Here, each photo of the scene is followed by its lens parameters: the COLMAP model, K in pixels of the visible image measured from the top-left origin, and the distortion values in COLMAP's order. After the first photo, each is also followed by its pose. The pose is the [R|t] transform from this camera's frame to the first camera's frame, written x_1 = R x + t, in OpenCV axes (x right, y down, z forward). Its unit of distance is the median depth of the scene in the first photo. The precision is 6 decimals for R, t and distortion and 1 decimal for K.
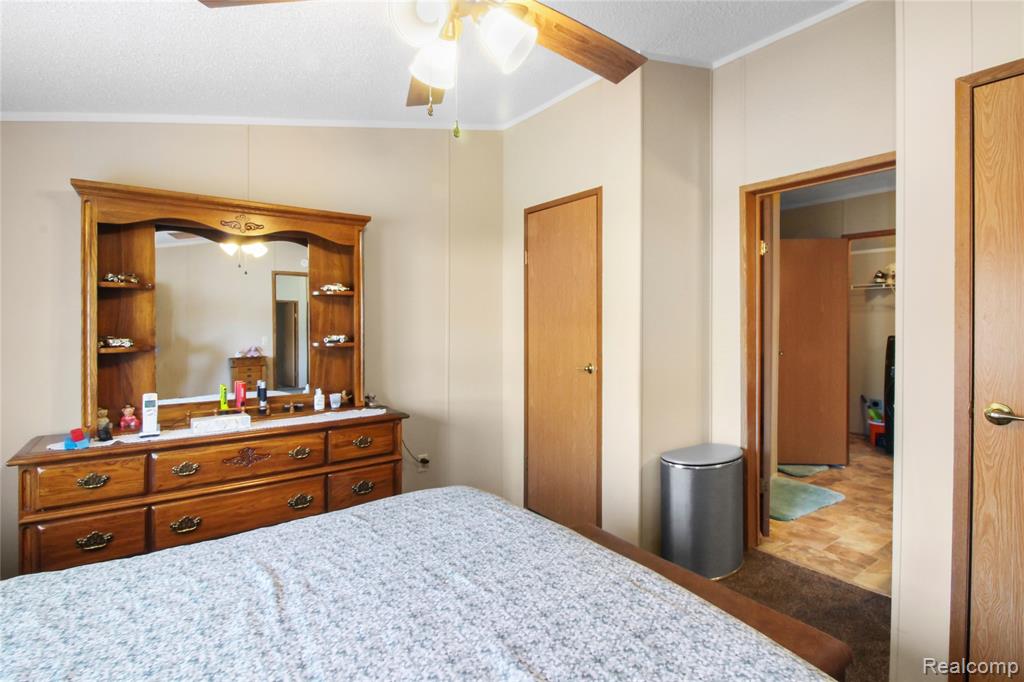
lens RADIAL K [[478.5, 0, 512.0], [0, 478.5, 341.0], [0, 0, 1]] dist [0.002772, -0.009496]
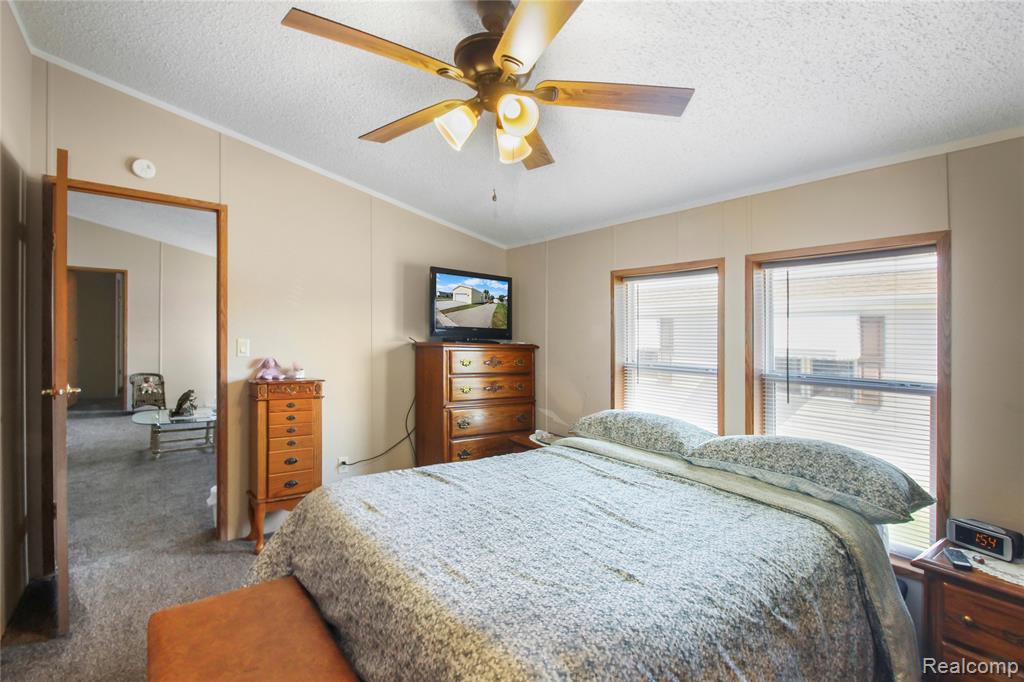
lens RADIAL K [[478.5, 0, 512.0], [0, 478.5, 341.0], [0, 0, 1]] dist [0.002772, -0.009496]
pose [[-0.997243, -0.069172, -0.026867, -0.083417], [-0.070816, 0.995301, 0.066045, -0.095675], [0.022172, 0.067765, -0.997455, 2.064090]]
